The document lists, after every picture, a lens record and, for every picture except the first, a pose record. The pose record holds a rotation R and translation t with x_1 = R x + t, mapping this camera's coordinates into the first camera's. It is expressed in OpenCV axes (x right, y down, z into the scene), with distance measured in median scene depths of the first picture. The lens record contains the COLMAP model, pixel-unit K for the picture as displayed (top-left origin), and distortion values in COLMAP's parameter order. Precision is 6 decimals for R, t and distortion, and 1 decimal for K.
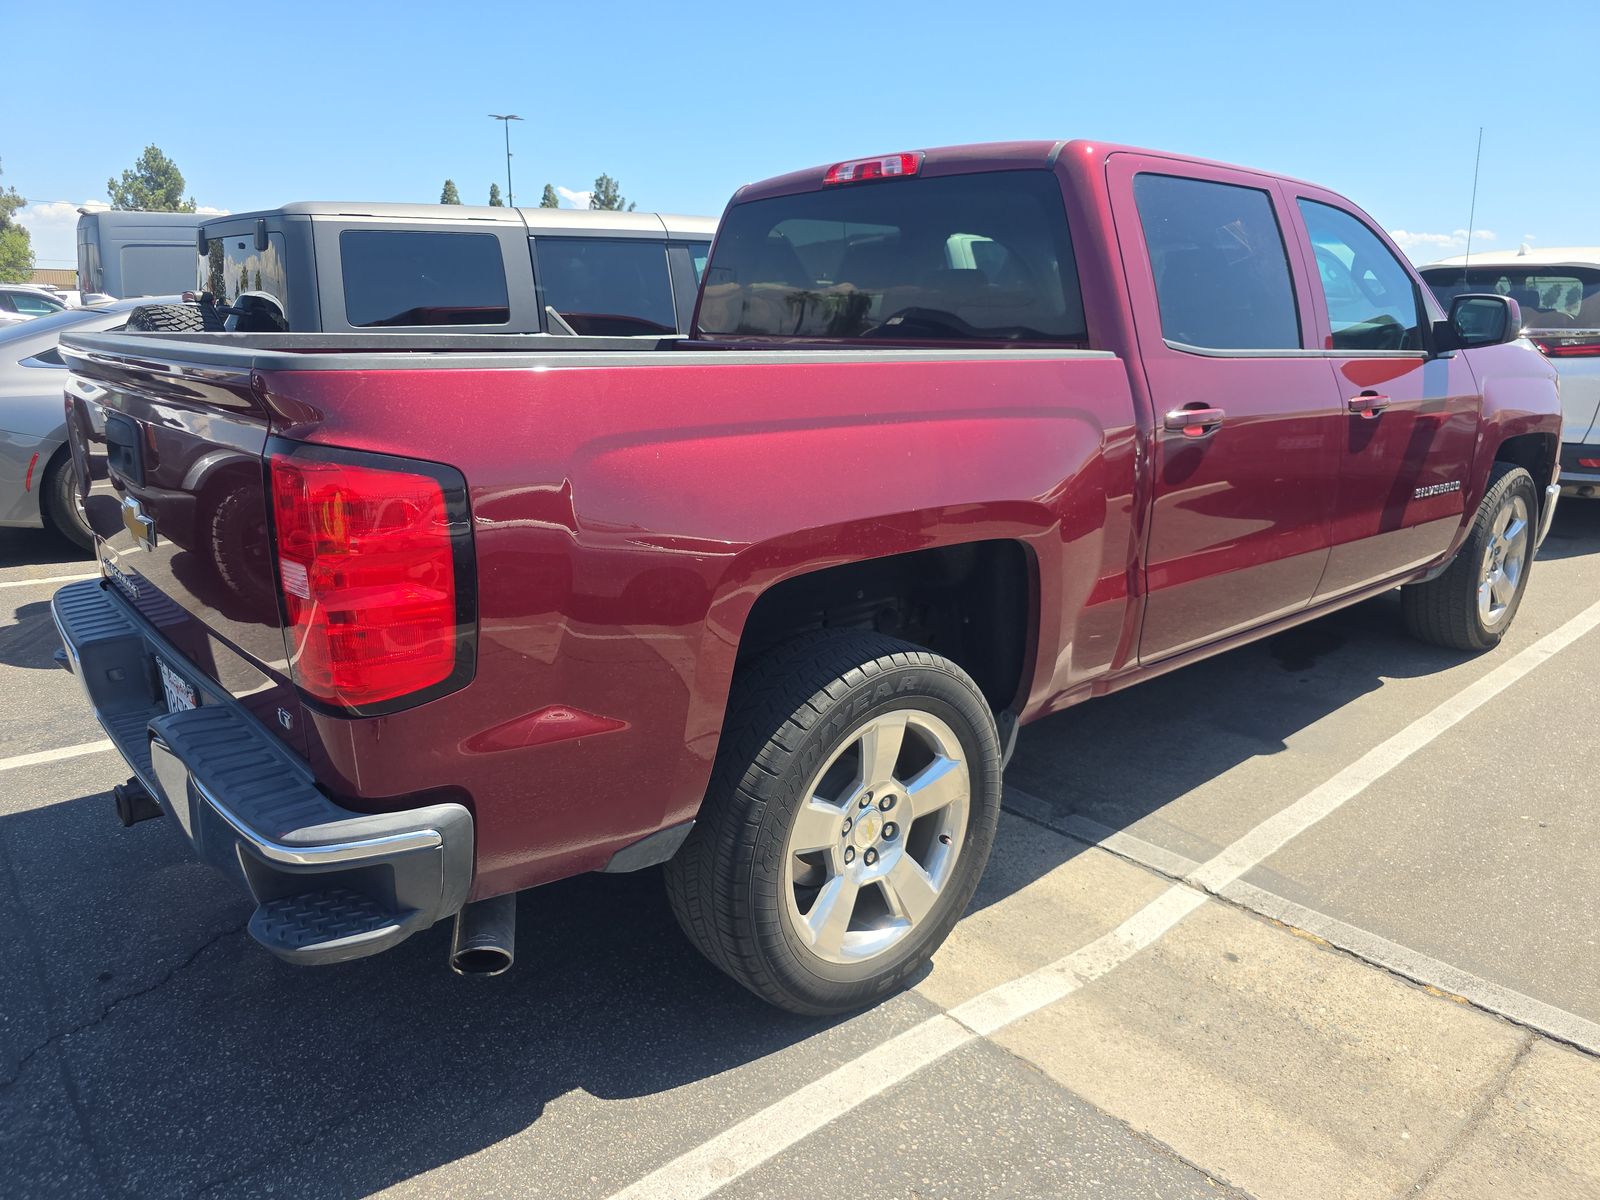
lens RADIAL K [[1083.1, 0, 794.7], [0, 1083.1, 597.3], [0, 0, 1]] dist [0.038418, -0.041801]
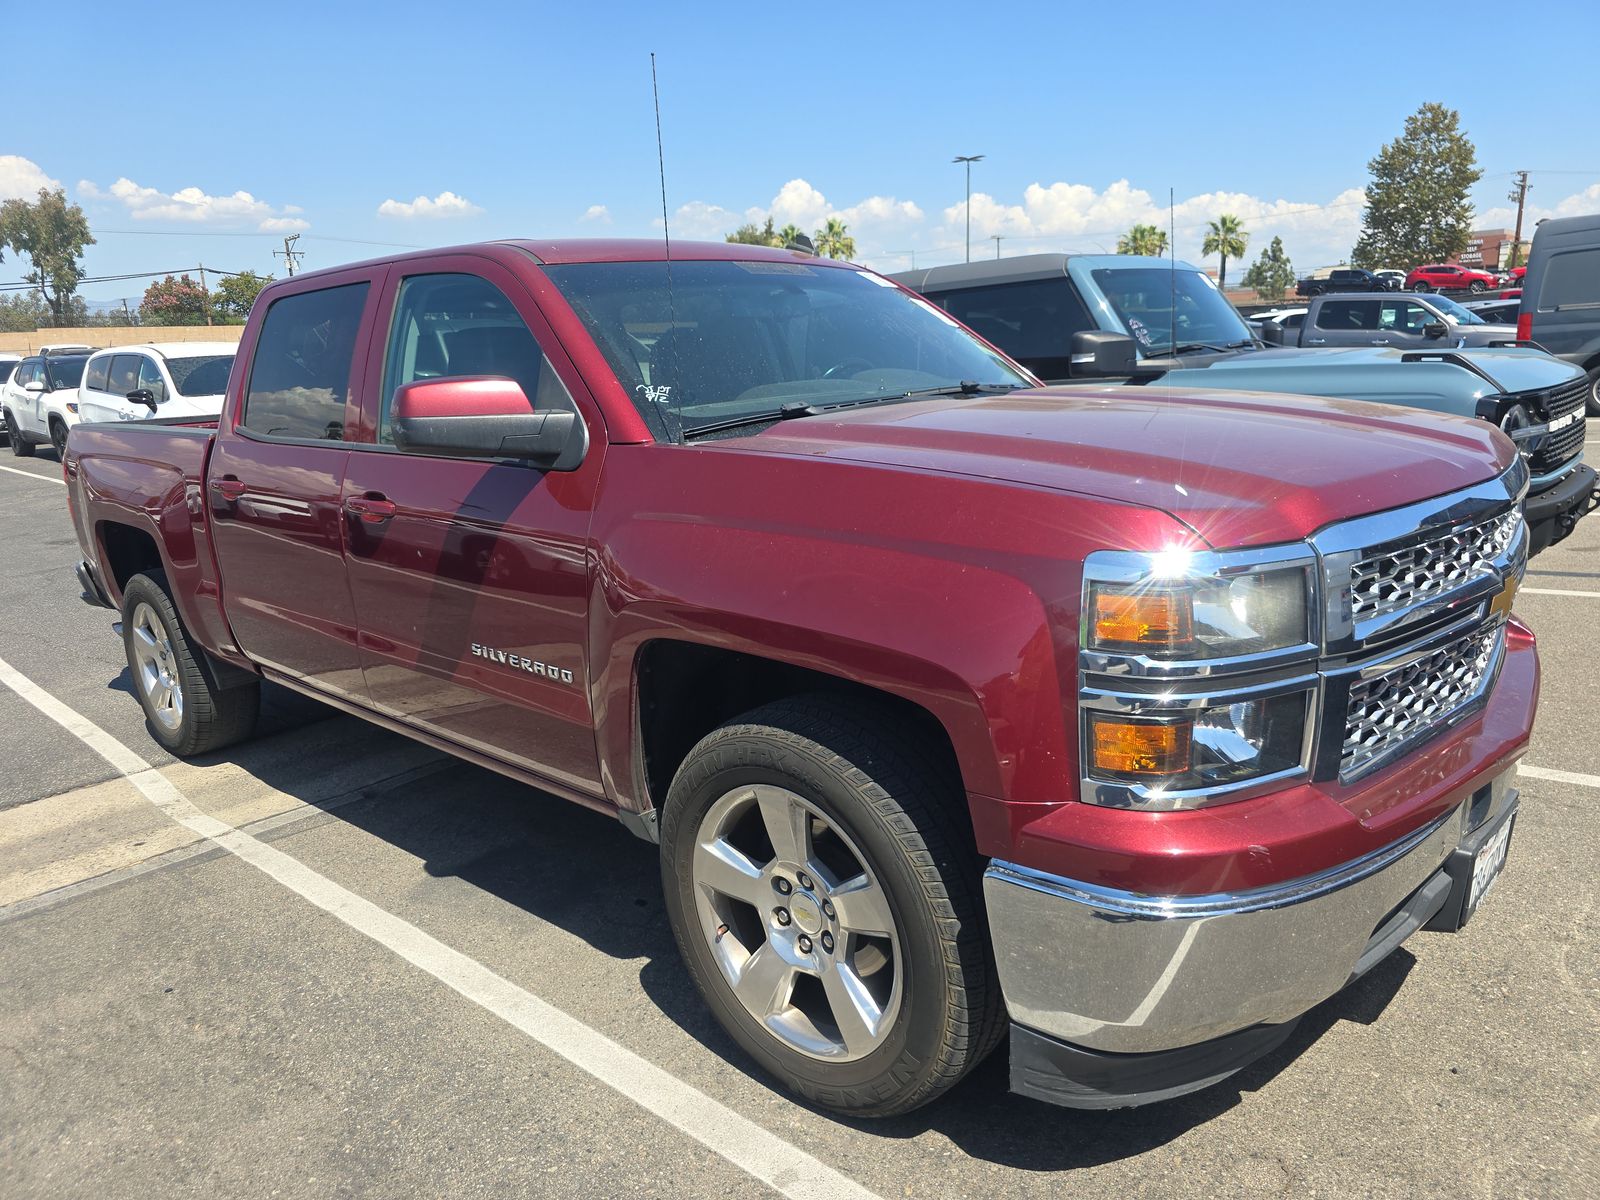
lens RADIAL K [[1083.1, 0, 794.7], [0, 1083.1, 597.3], [0, 0, 1]] dist [0.038418, -0.041801]
pose [[0.106376, 0.194887, -0.975040, 1.311600], [-0.208452, 0.963184, 0.169776, -0.299028], [0.972231, 0.185189, 0.143084, 1.113943]]
